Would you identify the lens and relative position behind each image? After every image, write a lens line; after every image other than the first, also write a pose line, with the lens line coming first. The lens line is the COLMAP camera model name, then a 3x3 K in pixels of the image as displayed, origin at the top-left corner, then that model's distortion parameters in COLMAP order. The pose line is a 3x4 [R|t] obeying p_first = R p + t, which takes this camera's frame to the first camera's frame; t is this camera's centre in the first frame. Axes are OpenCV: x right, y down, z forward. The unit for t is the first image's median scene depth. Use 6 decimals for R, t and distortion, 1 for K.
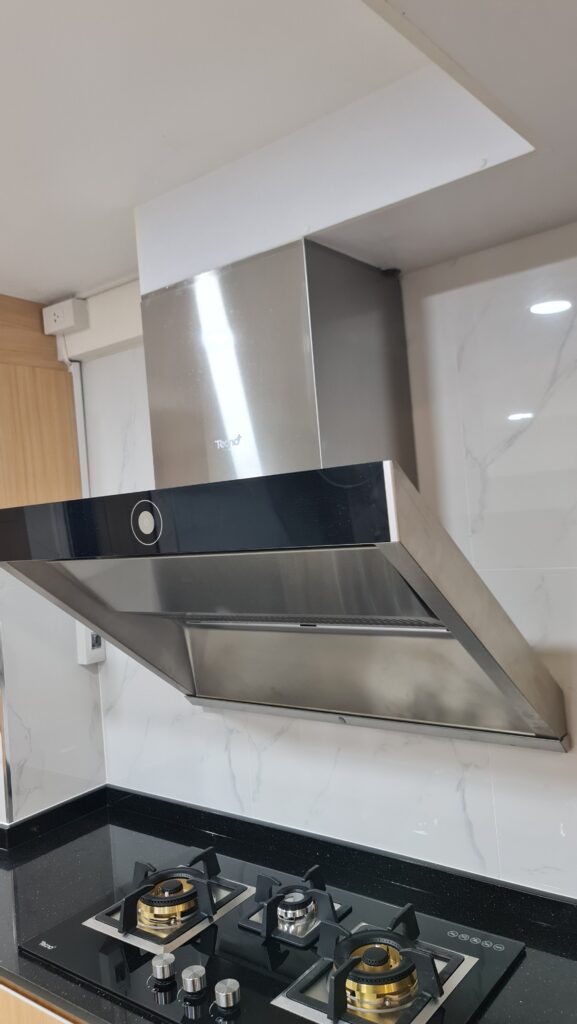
lens RADIAL K [[770.1, 0, 283.0], [0, 770.1, 504.4], [0, 0, 1]] dist [0.085023, -0.060614]
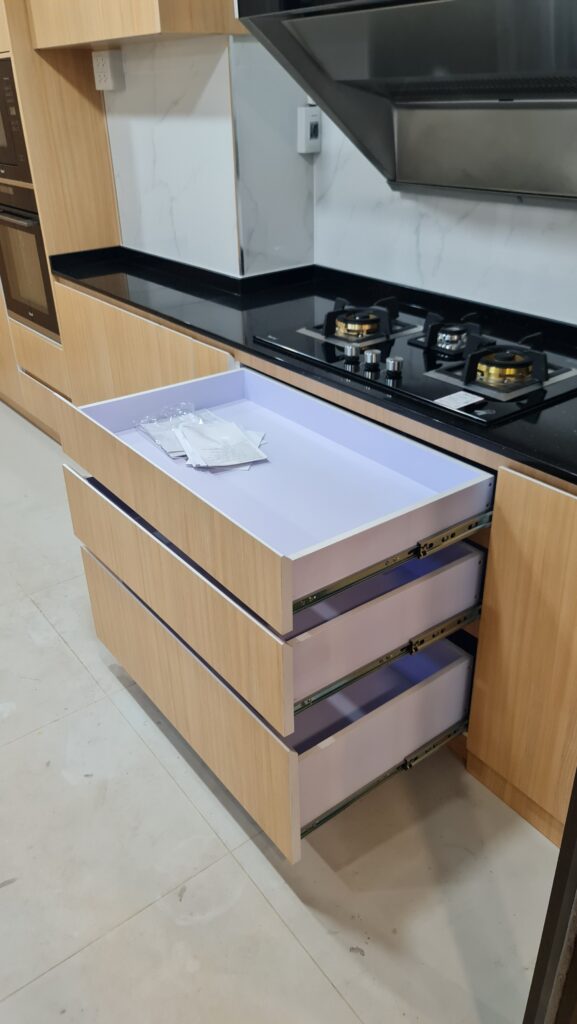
lens RADIAL K [[770.1, 0, 280.0], [0, 770.1, 513.3], [0, 0, 1]] dist [0.085023, -0.060614]
pose [[0.963870, 0.173611, -0.202024, 0.042623], [-0.051133, 0.864913, 0.499310, 0.106867], [0.261418, -0.470940, 0.842541, -0.266293]]
